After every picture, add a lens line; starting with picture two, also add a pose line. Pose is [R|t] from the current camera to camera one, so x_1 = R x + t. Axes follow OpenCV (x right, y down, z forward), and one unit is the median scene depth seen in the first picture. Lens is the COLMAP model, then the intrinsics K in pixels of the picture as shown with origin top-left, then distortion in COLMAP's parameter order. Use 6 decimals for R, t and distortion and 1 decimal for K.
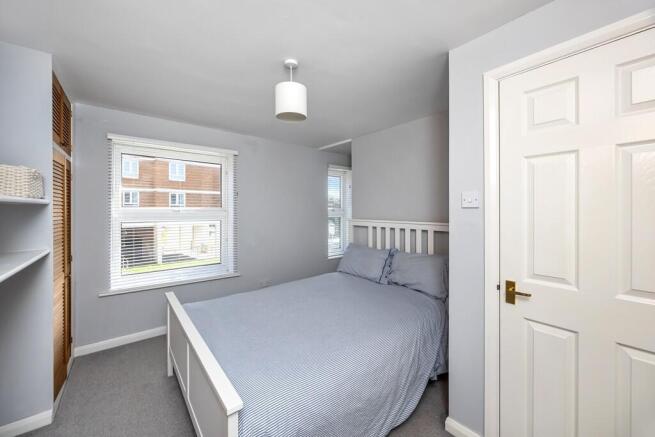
lens RADIAL K [[248.1, 0, 327.5], [0, 248.1, 218.5], [0, 0, 1]] dist [0.000859, 0.000009]
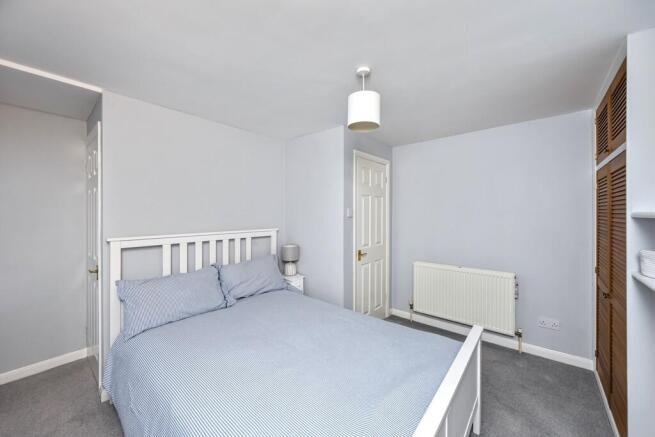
lens RADIAL K [[248.1, 0, 327.5], [0, 248.1, 218.5], [0, 0, 1]] dist [0.000859, 0.000009]
pose [[-0.166687, -0.009304, 0.985966, -0.692242], [0.043702, 0.998903, 0.016814, -0.037116], [-0.985041, 0.045891, -0.166098, 0.824281]]
